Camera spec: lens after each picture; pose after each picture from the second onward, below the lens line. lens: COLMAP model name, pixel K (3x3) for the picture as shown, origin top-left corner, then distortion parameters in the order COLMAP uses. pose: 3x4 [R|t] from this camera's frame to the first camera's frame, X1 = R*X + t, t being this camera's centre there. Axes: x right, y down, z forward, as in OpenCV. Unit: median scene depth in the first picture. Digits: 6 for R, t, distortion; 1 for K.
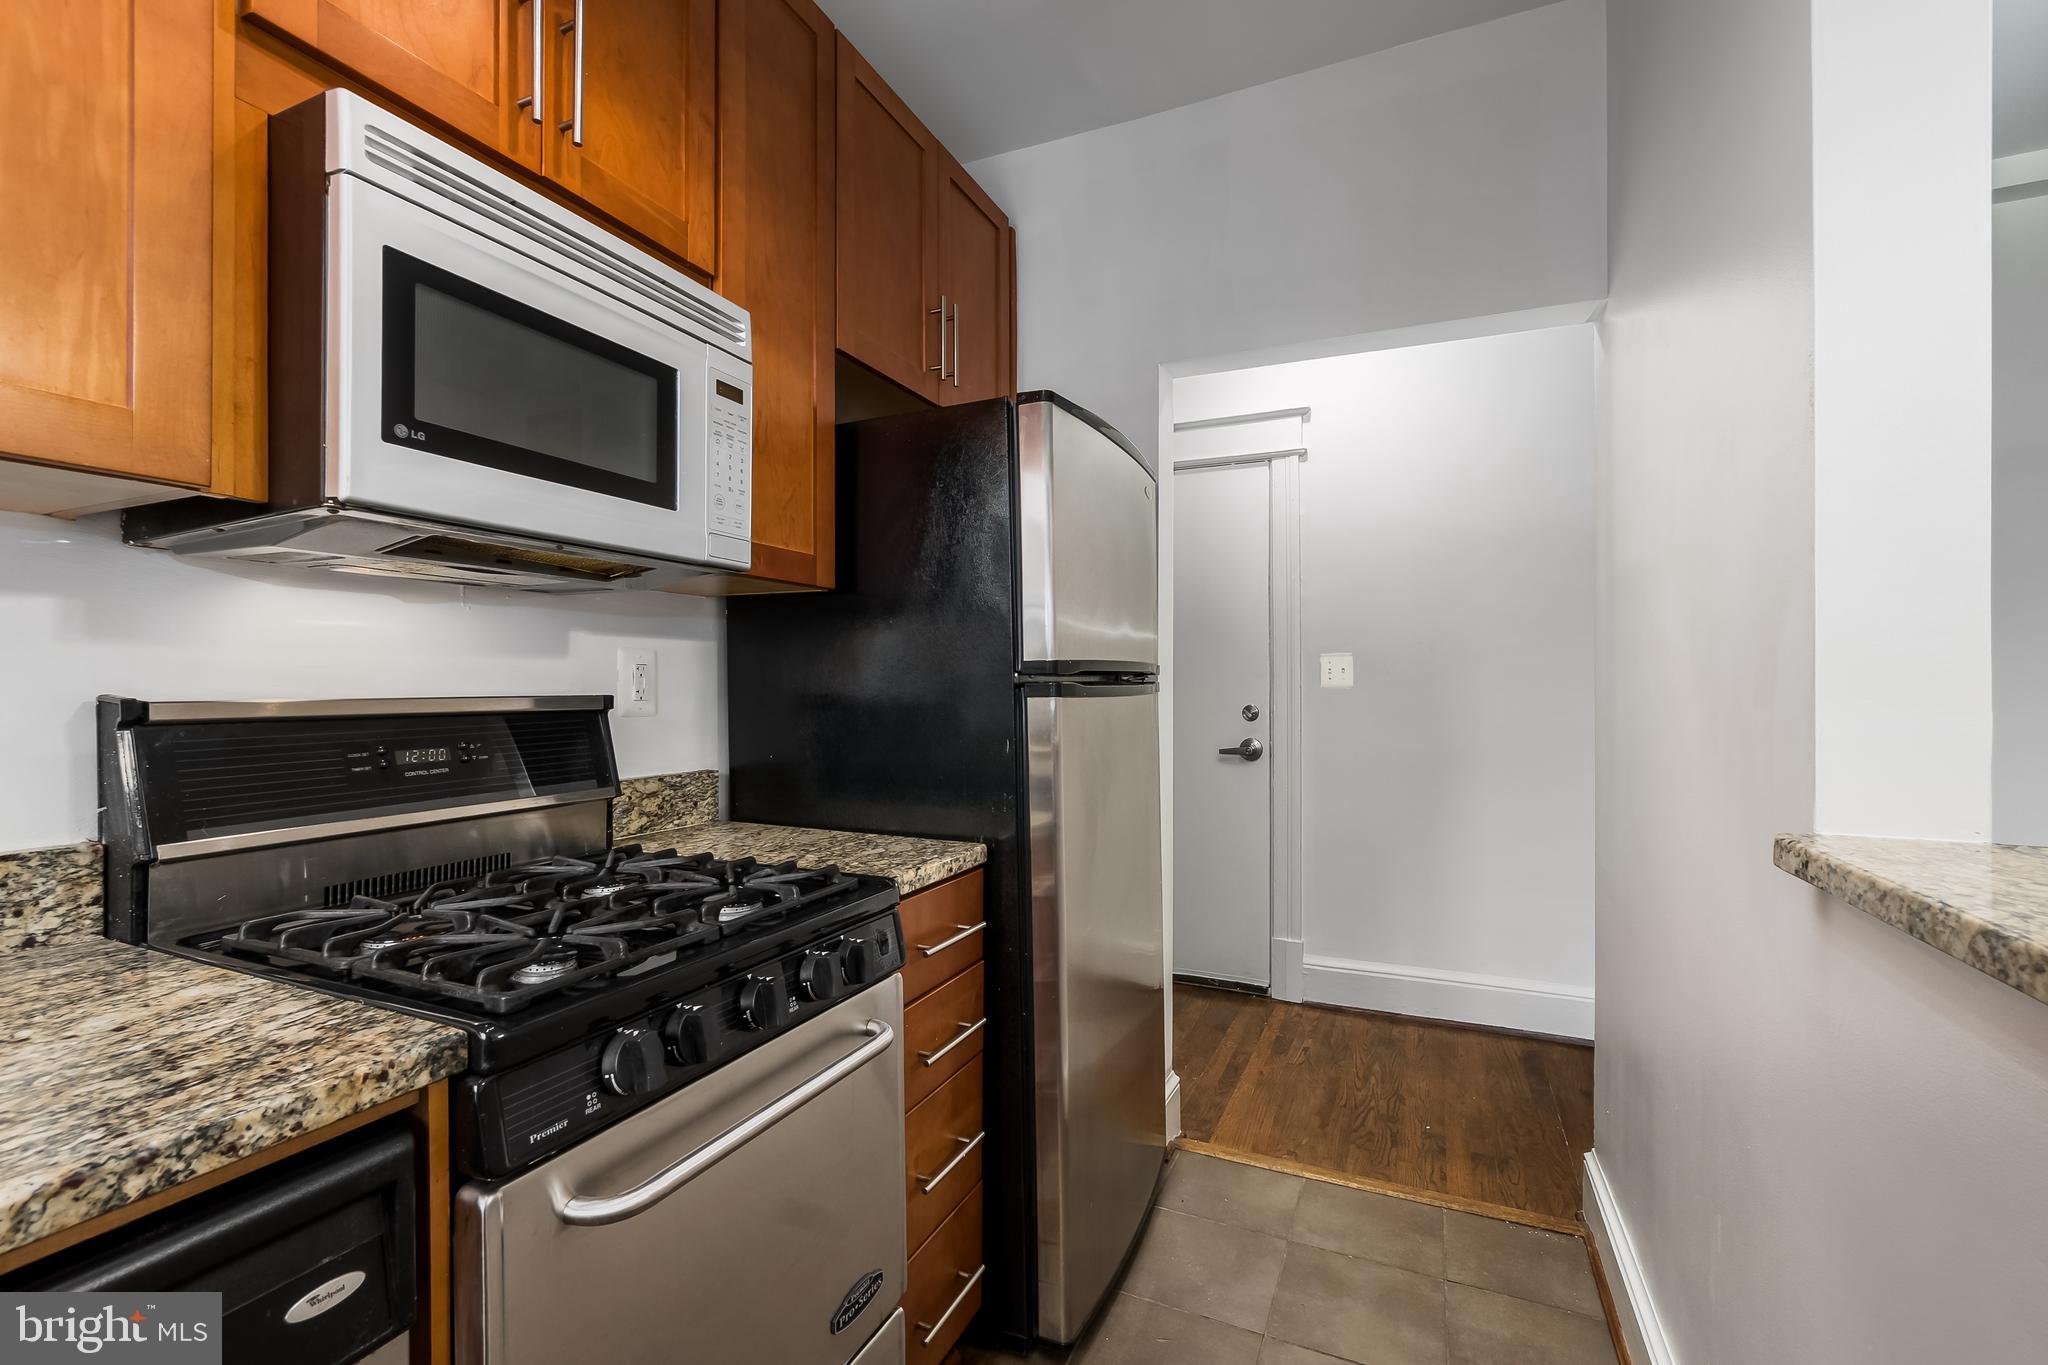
lens RADIAL K [[884.7, 0, 1017.0], [0, 884.7, 677.4], [0, 0, 1]] dist [-0.002066, 0.000495]
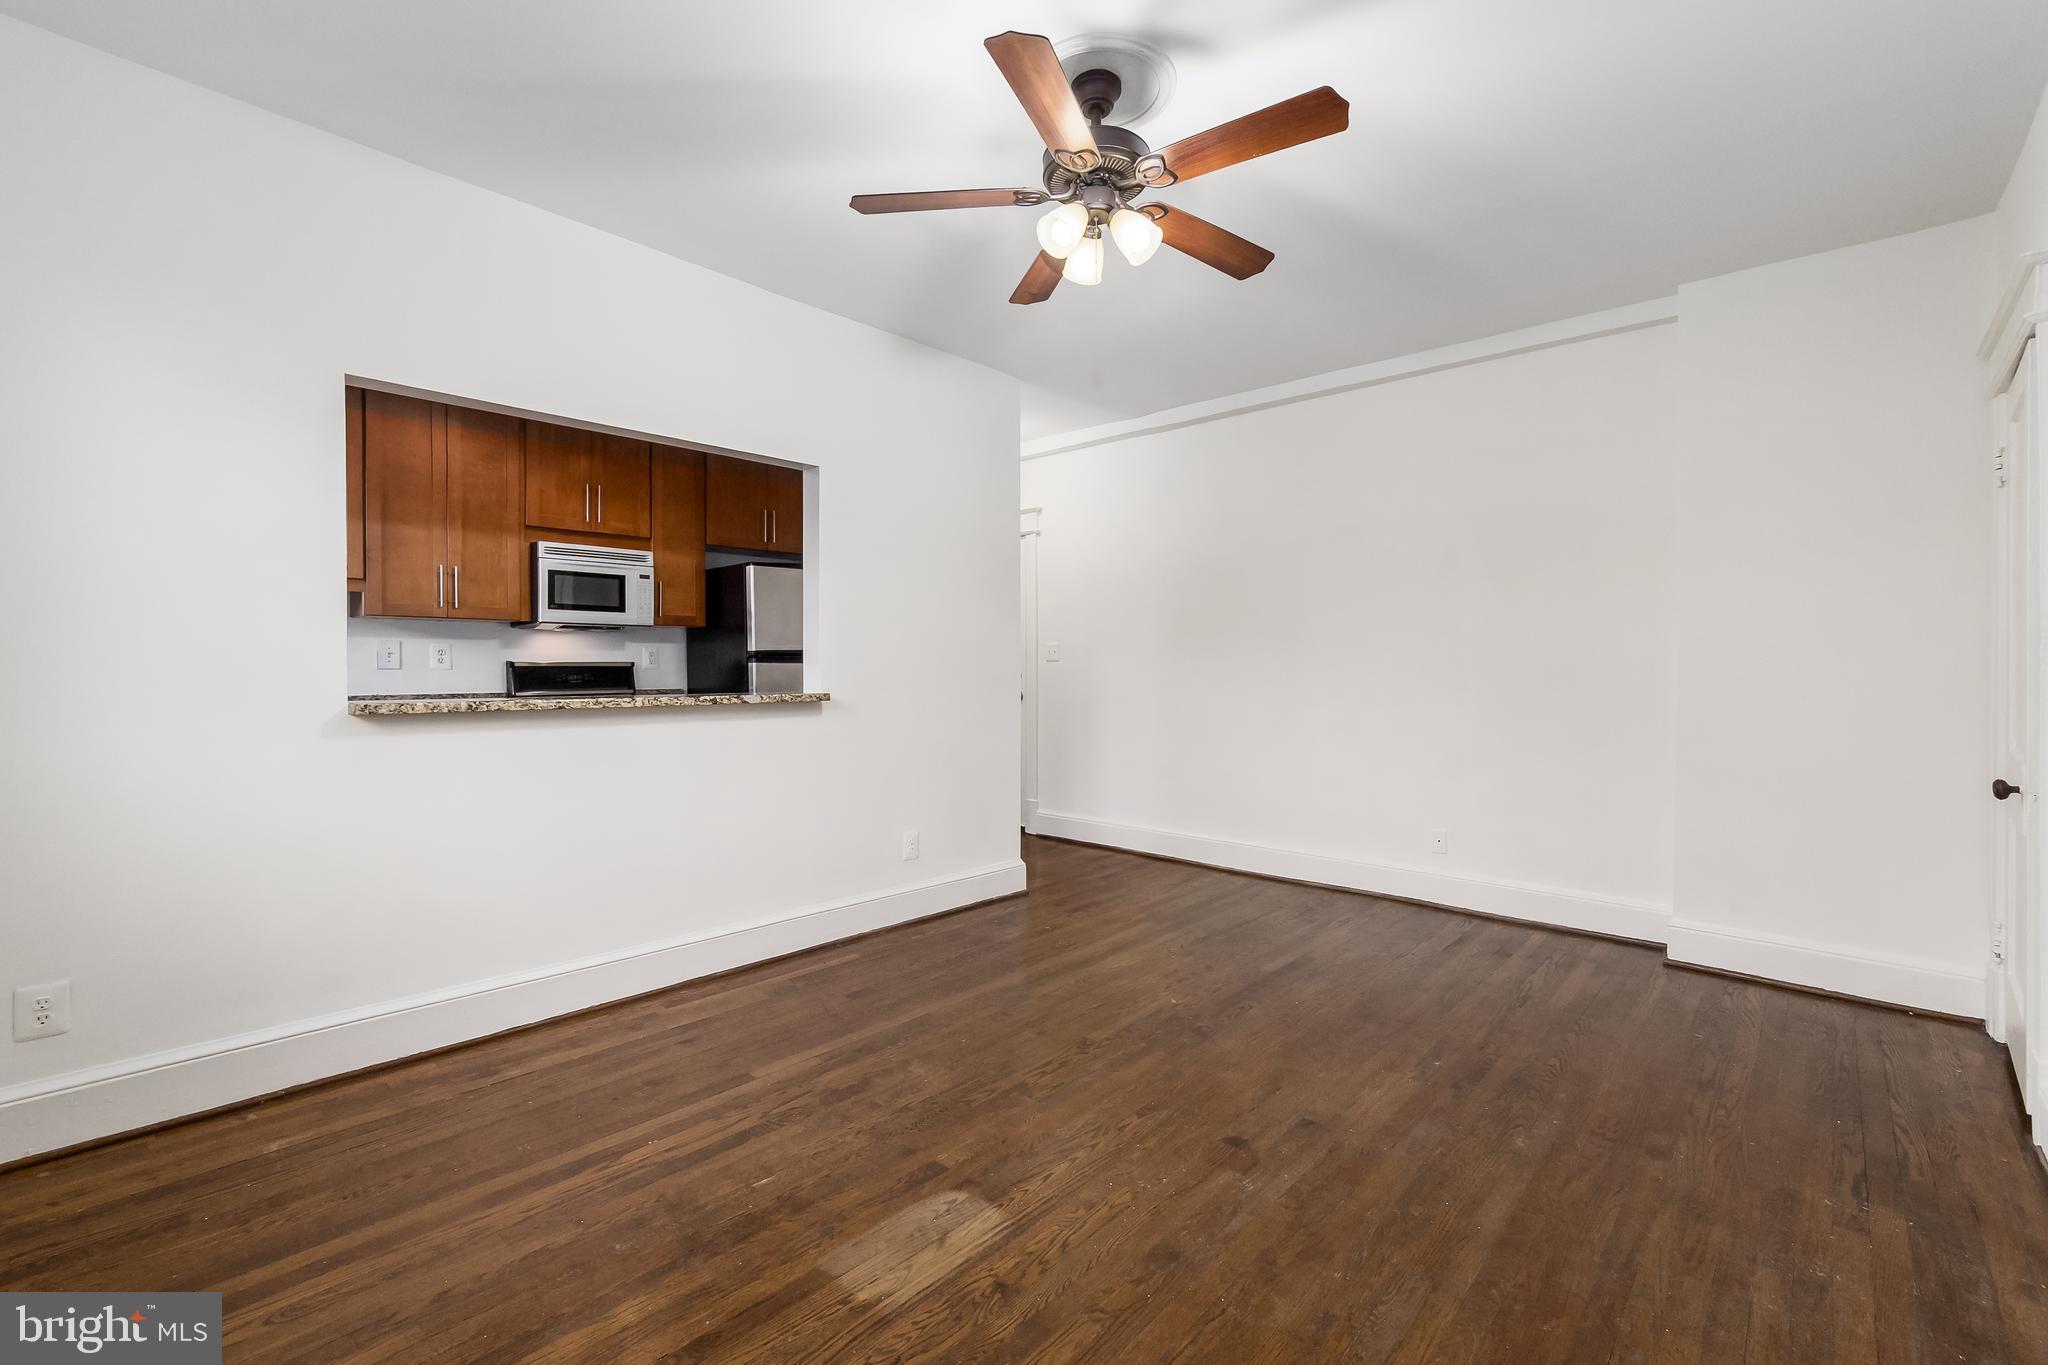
lens RADIAL K [[883.3, 0, 1031.1], [0, 883.3, 671.9], [0, 0, 1]] dist [-0.000607, 0.000778]
pose [[0.955143, 0.004618, -0.296110, 2.443963], [0.001070, 0.999818, 0.019042, -0.006022], [0.296144, -0.018504, 0.954964, -2.149032]]
